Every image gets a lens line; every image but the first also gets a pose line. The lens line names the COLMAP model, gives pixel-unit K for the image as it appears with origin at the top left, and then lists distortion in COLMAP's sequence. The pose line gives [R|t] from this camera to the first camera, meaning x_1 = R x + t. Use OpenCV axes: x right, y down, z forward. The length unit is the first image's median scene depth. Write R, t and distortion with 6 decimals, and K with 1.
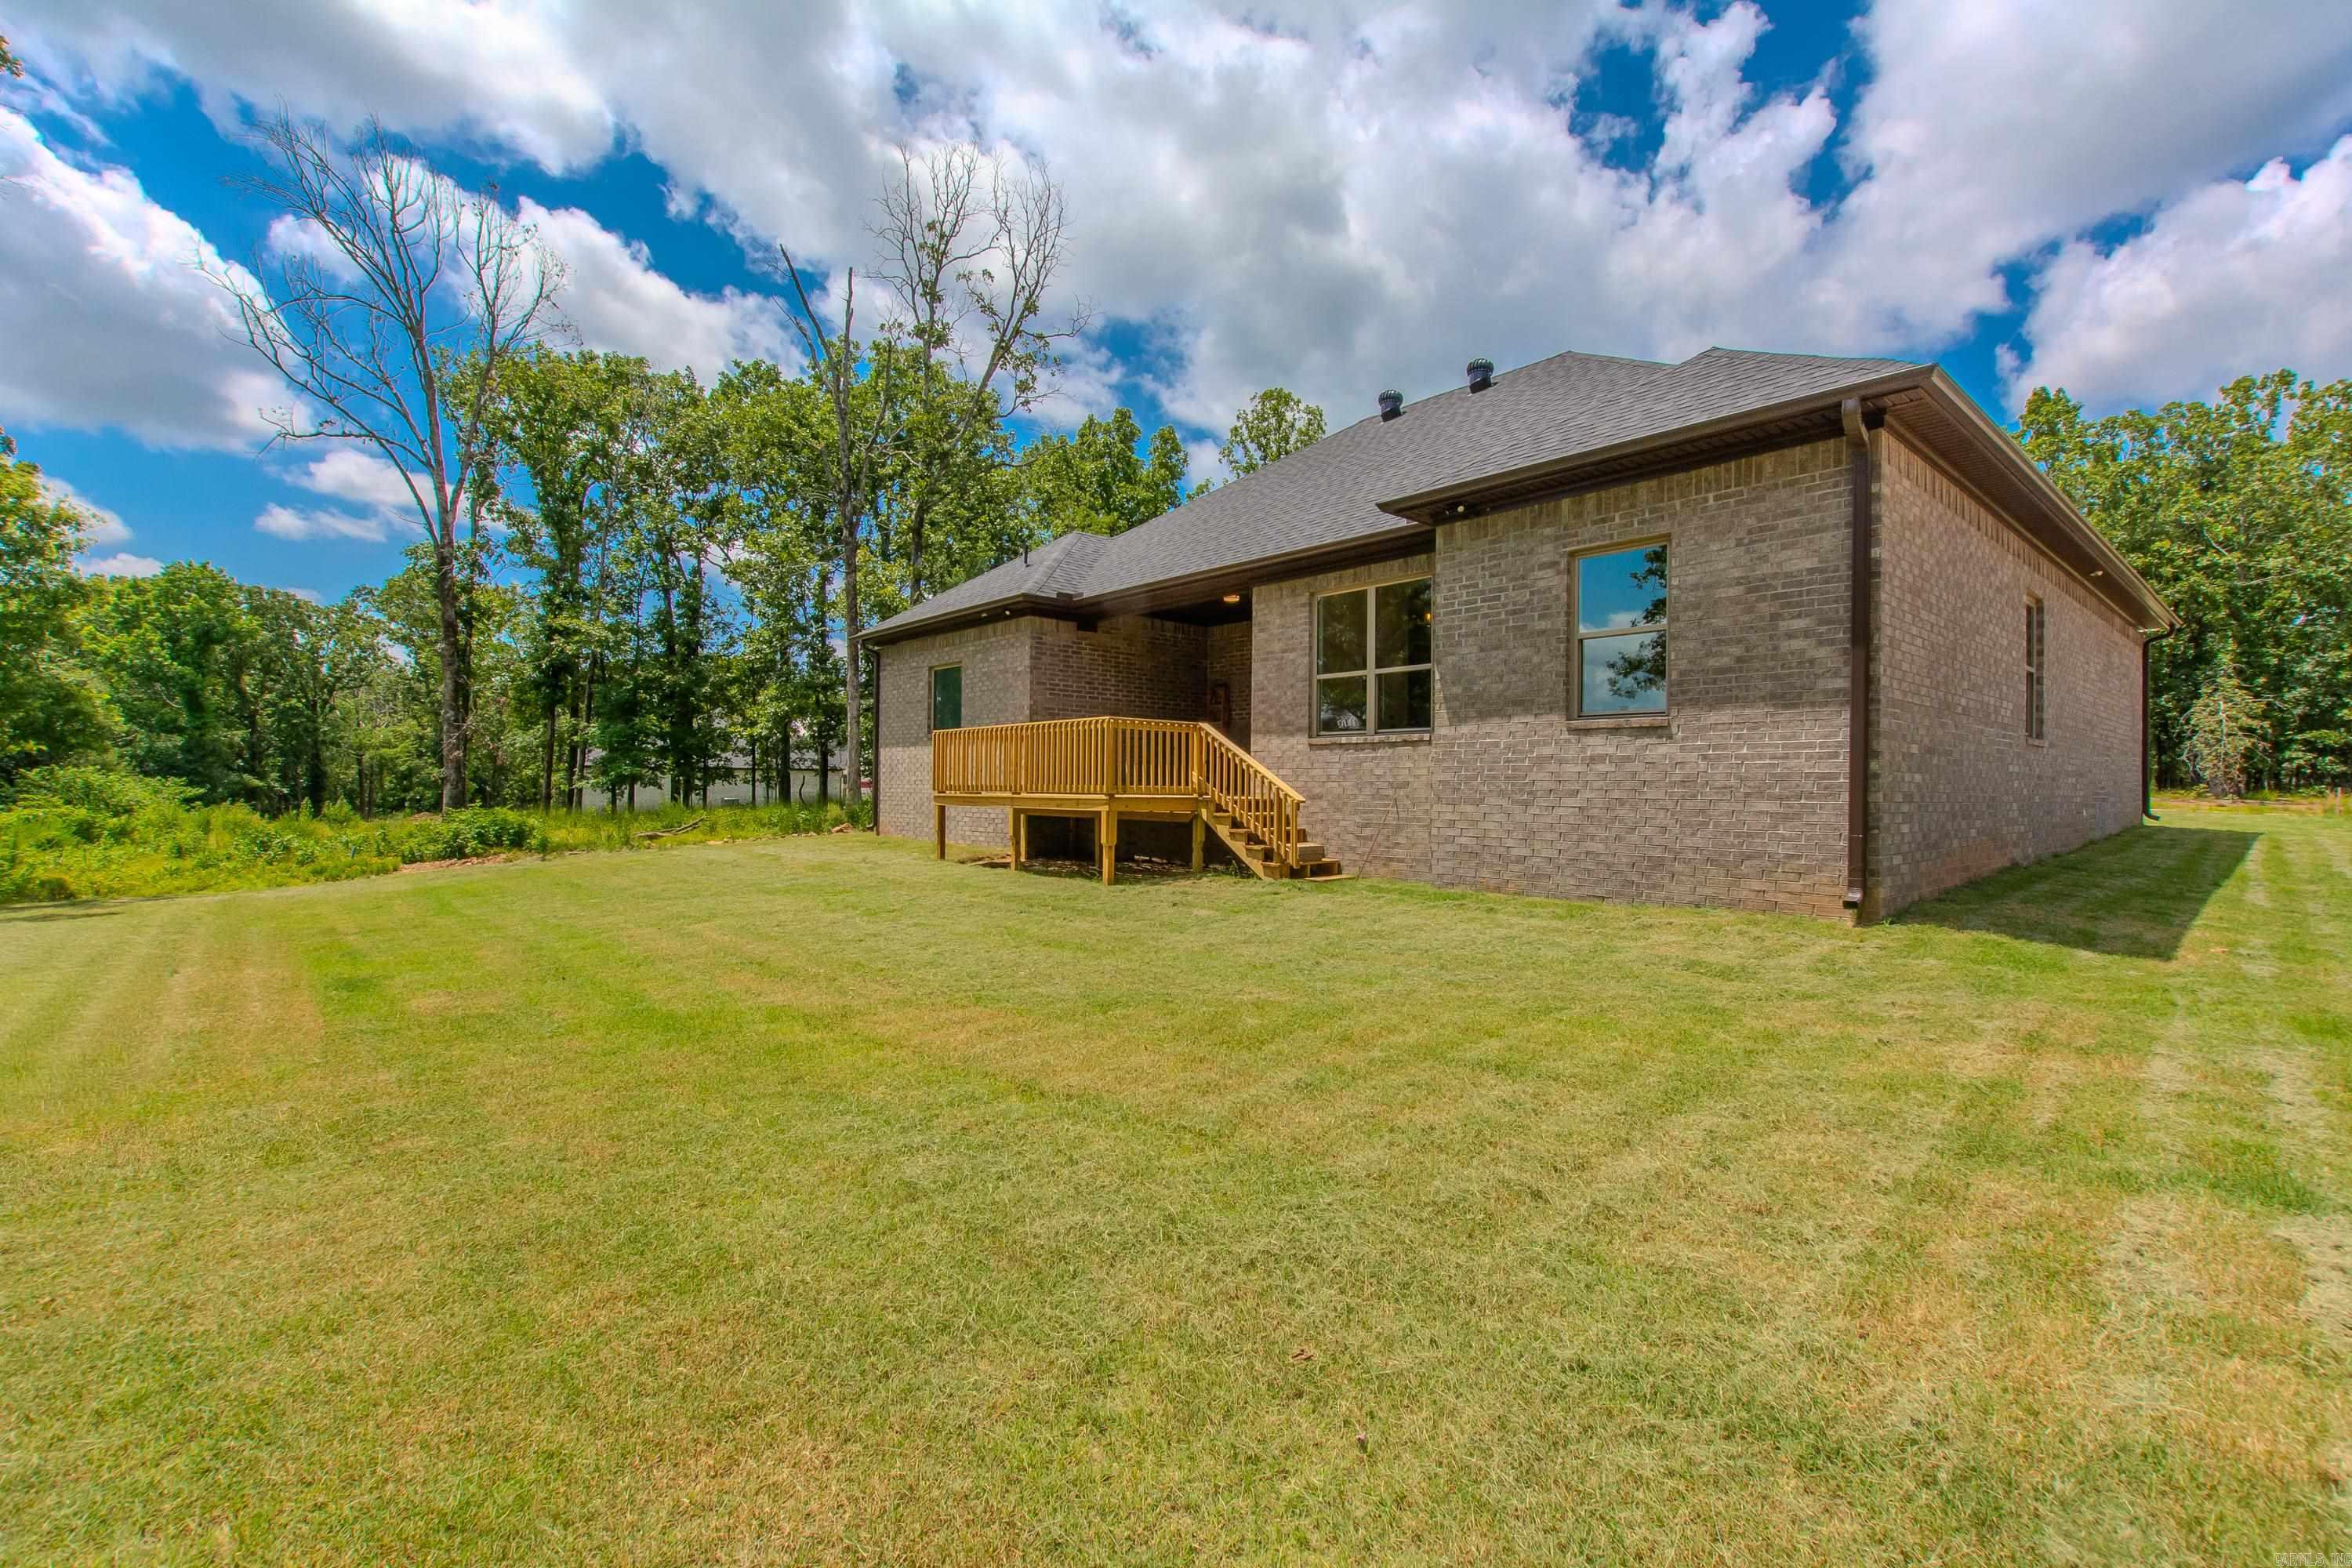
lens RADIAL K [[1013.3, 0, 1181.1], [0, 1013.3, 773.2], [0, 0, 1]] dist [-0.000659, -0.000821]
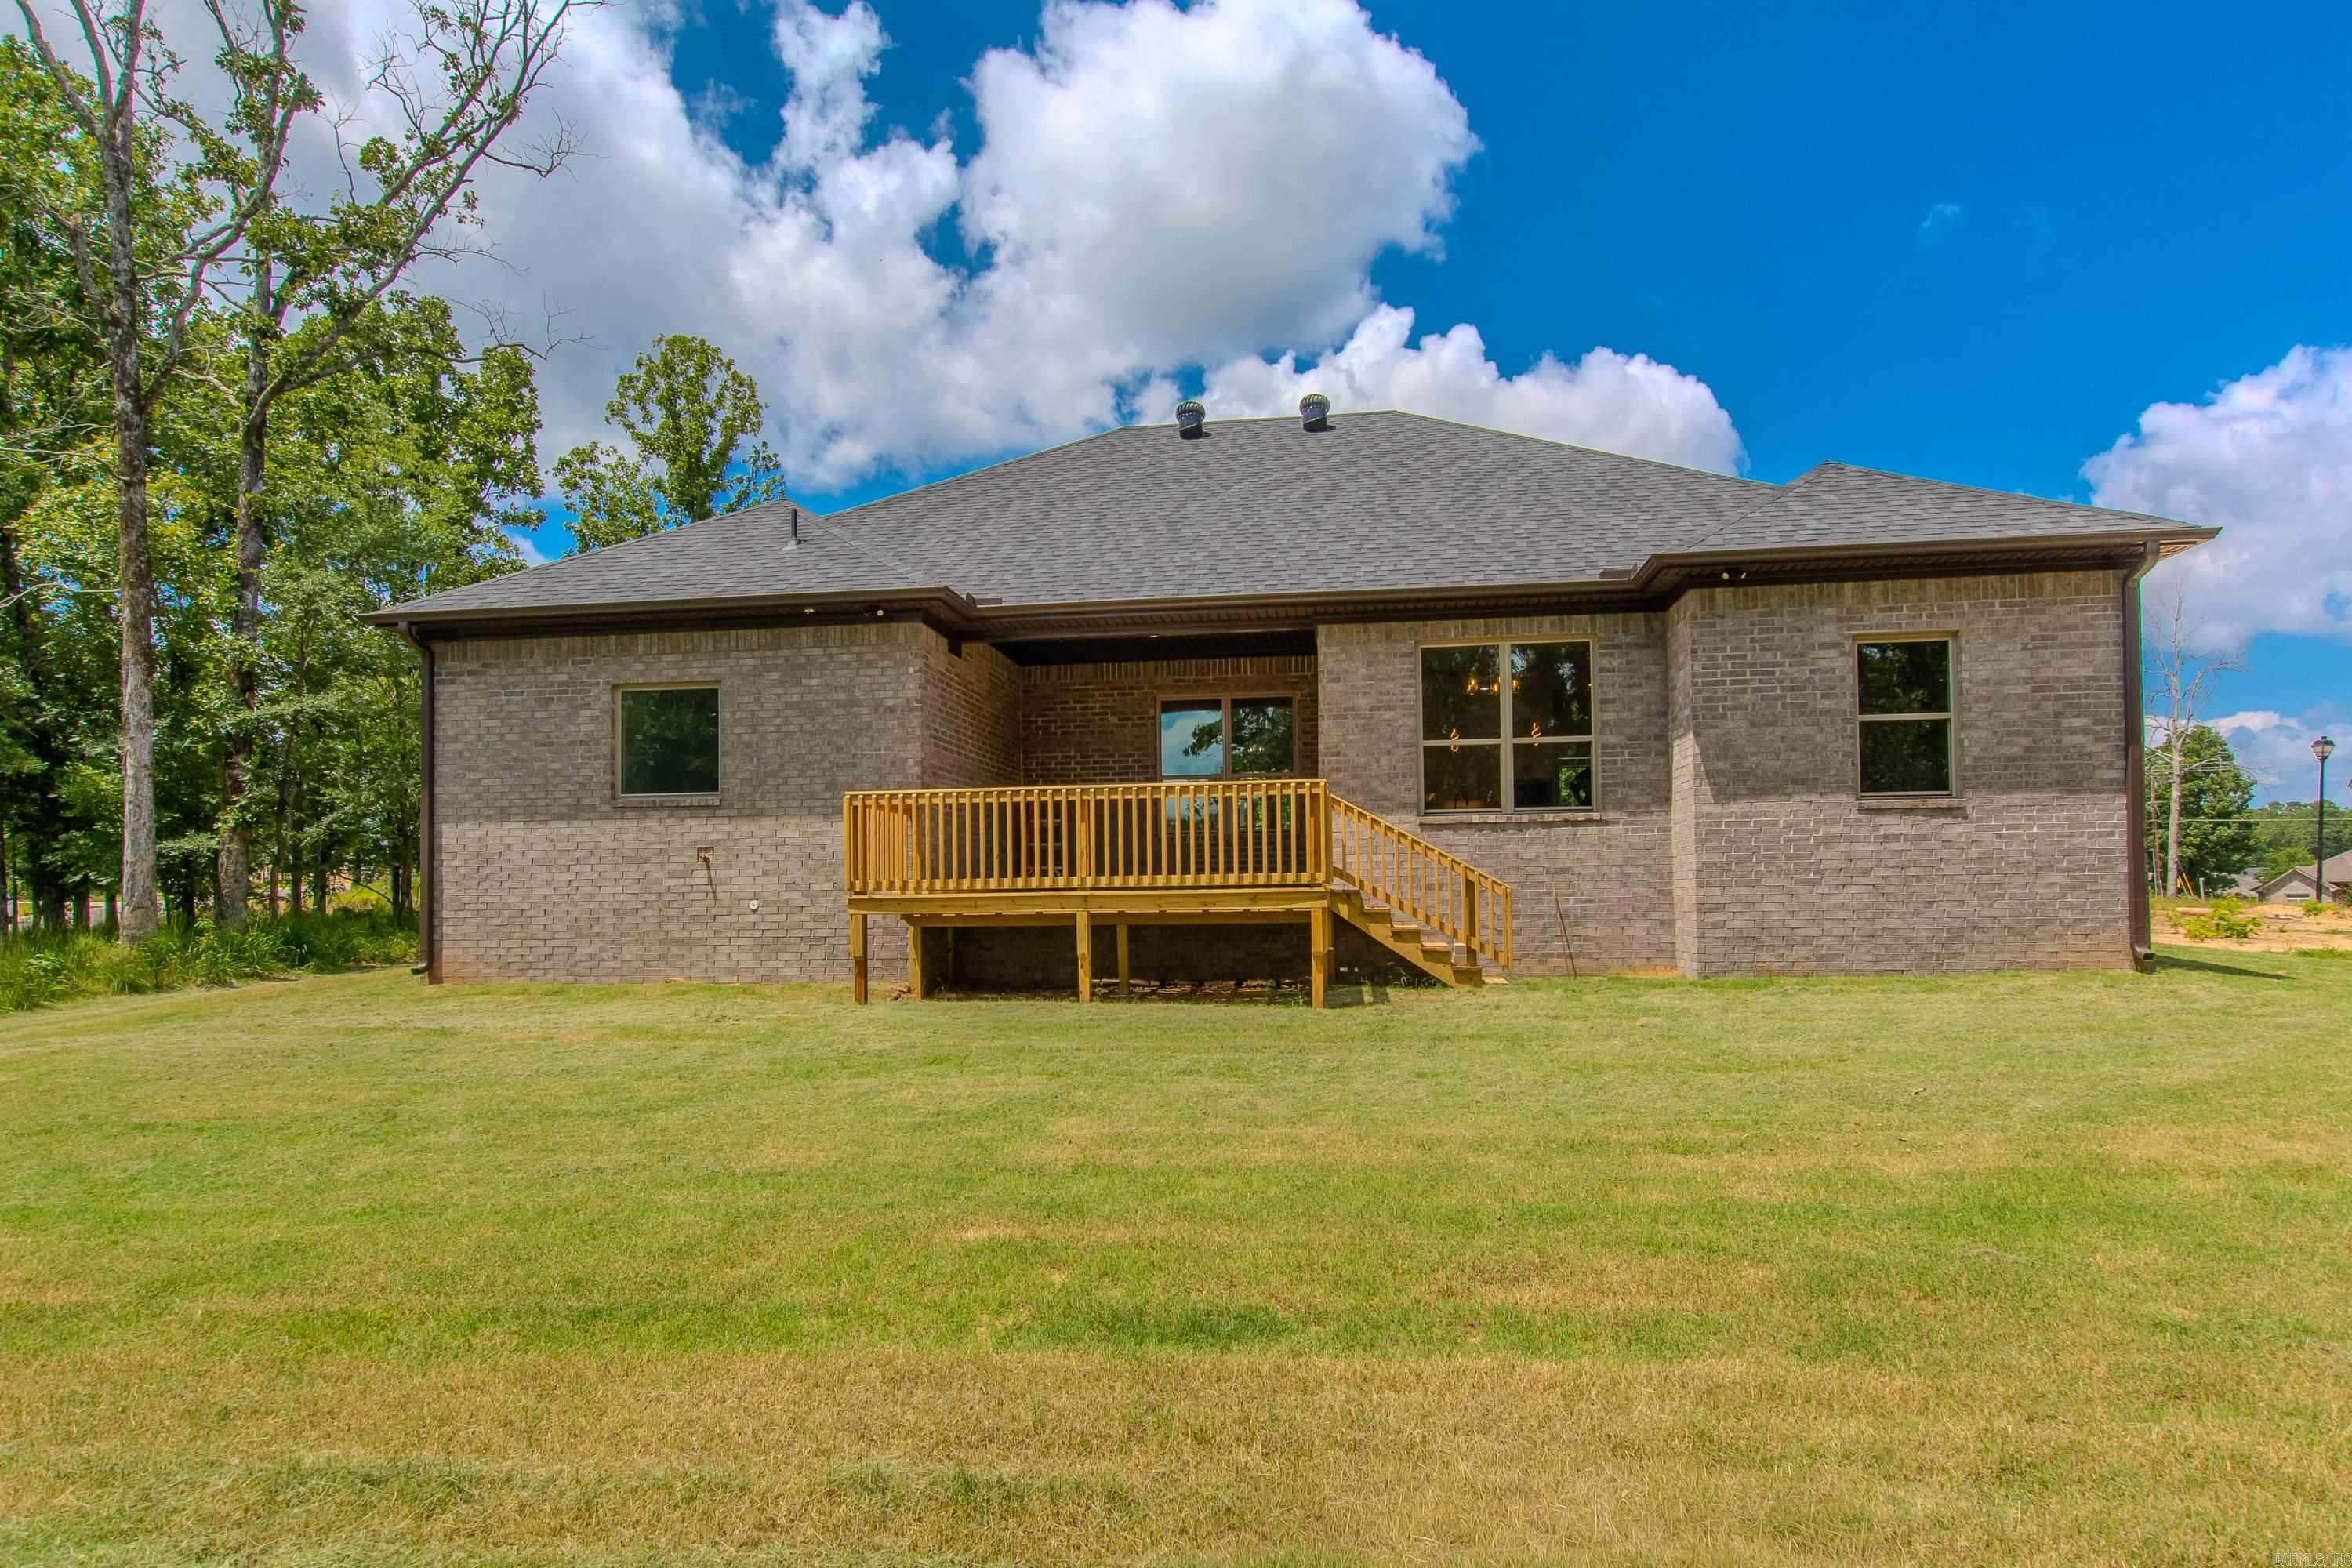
lens RADIAL K [[1246.1, 0, 1178.0], [0, 1246.1, 861.8], [0, 0, 1]] dist [0.003386, -0.000080]
pose [[0.754880, 0.001073, 0.655862, -0.958622], [0.010106, 0.999861, -0.013267, 0.019665], [-0.655785, 0.016643, 0.754764, 0.504930]]
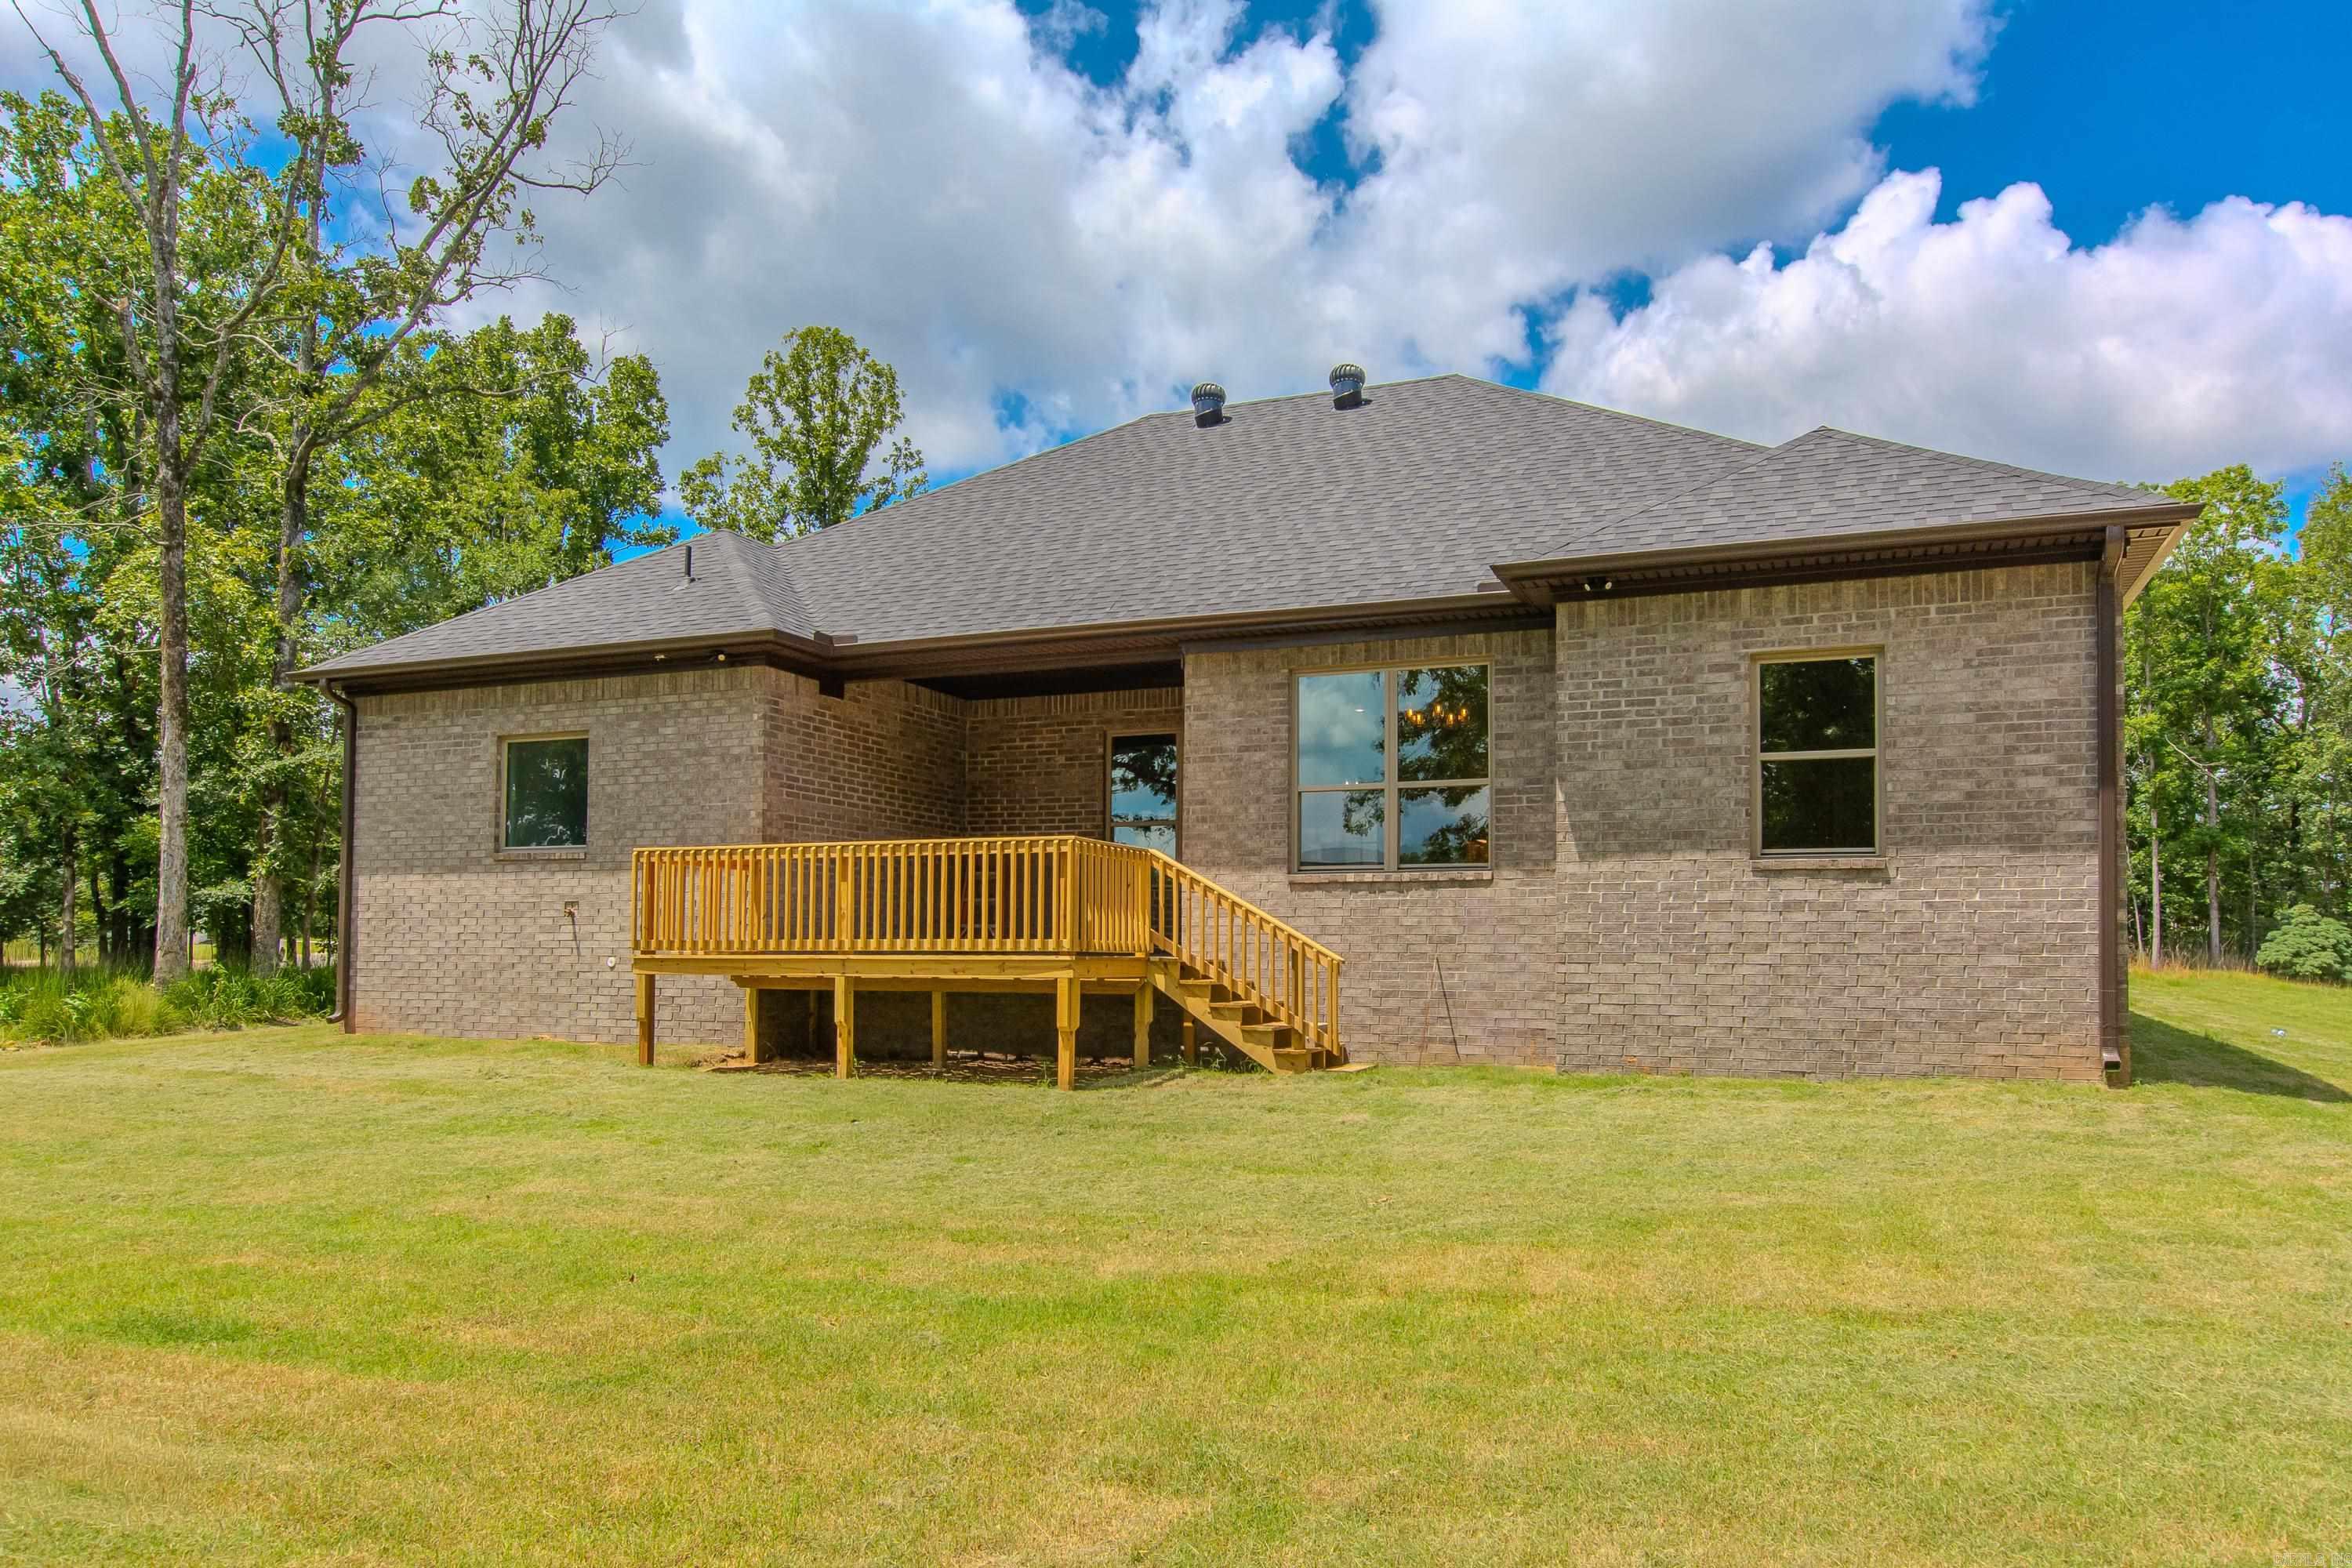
lens RADIAL K [[1564.4, 0, 1182.0], [0, 1564.4, 893.7], [0, 0, 1]] dist [-0.004820, 0.001961]
pose [[0.896295, 0.014457, 0.443223, -0.593777], [-0.004319, 0.999706, -0.023875, 0.008429], [-0.443438, 0.019484, 0.896093, 0.072386]]
